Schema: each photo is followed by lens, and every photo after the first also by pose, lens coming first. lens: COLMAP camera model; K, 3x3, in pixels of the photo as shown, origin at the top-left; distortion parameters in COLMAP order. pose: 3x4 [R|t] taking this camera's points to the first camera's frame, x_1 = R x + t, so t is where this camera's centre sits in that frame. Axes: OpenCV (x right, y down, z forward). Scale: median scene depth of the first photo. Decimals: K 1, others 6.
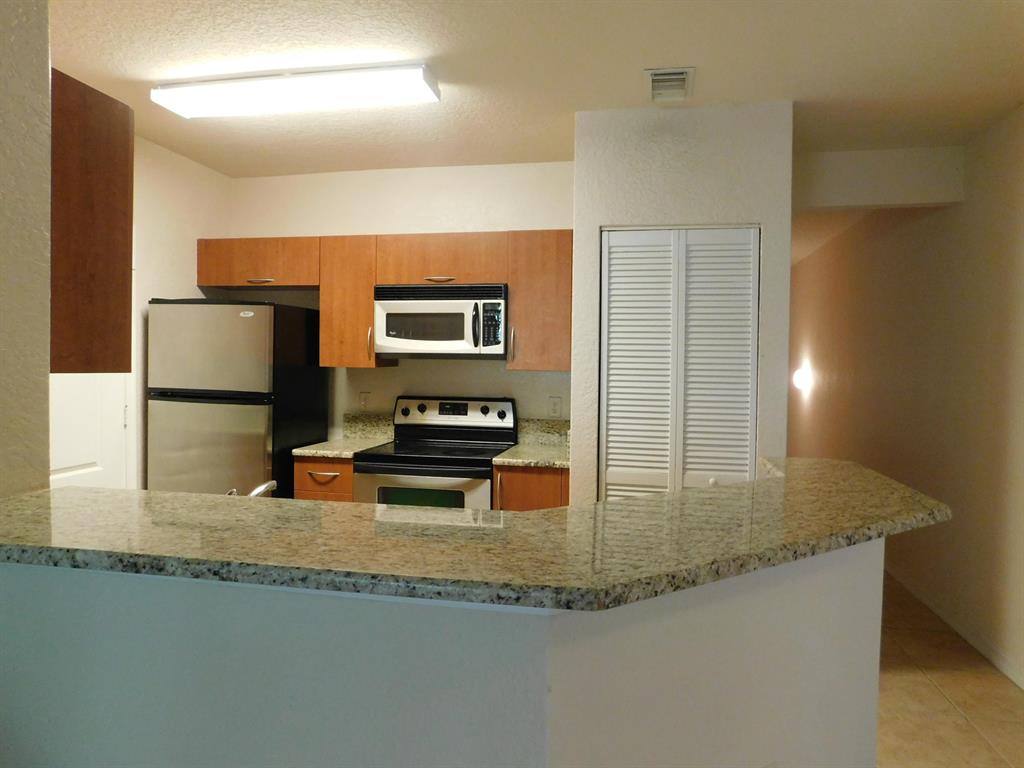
lens RADIAL K [[697.8, 0, 515.6], [0, 697.8, 381.2], [0, 0, 1]] dist [-0.007997, 0.004607]
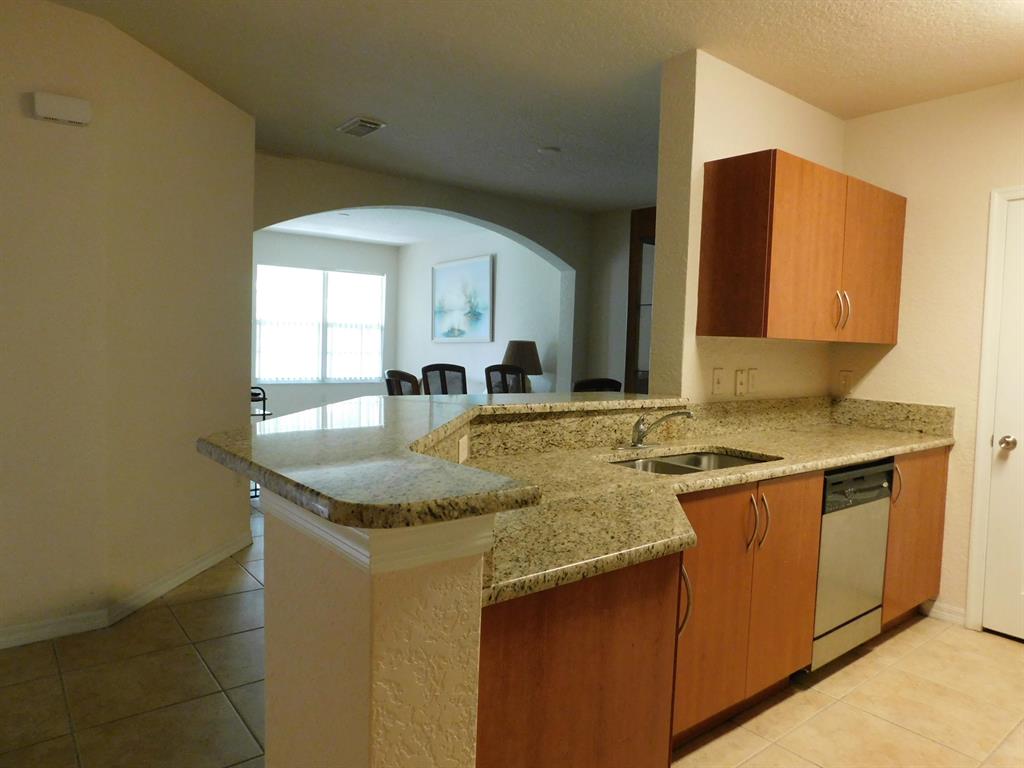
lens RADIAL K [[697.8, 0, 515.6], [0, 697.8, 381.2], [0, 0, 1]] dist [-0.007997, 0.004607]
pose [[-0.637848, 0.009188, -0.770107, 0.455884], [-0.065194, 0.995696, 0.065877, 0.008151], [0.767398, 0.092226, -0.634504, 0.811939]]
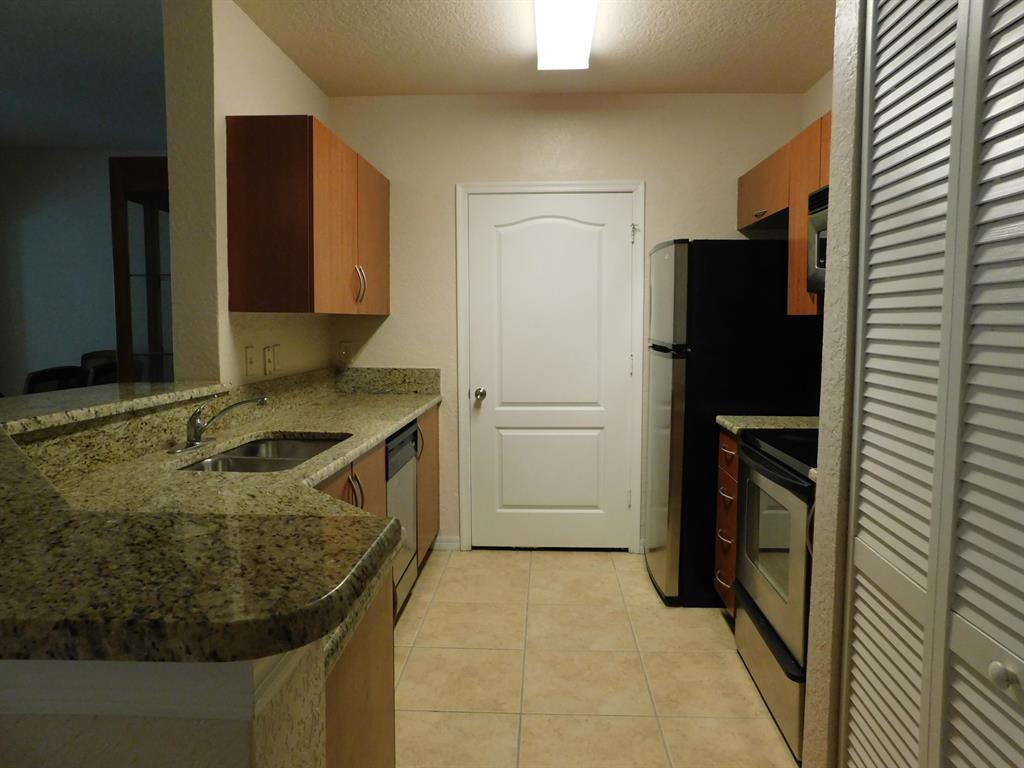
lens RADIAL K [[697.8, 0, 515.6], [0, 697.8, 381.2], [0, 0, 1]] dist [-0.007997, 0.004607]
pose [[0.142512, 0.070430, -0.987284, 0.458809], [-0.031737, 0.997277, 0.066562, 0.009443], [0.989284, 0.021847, 0.144359, 0.643020]]
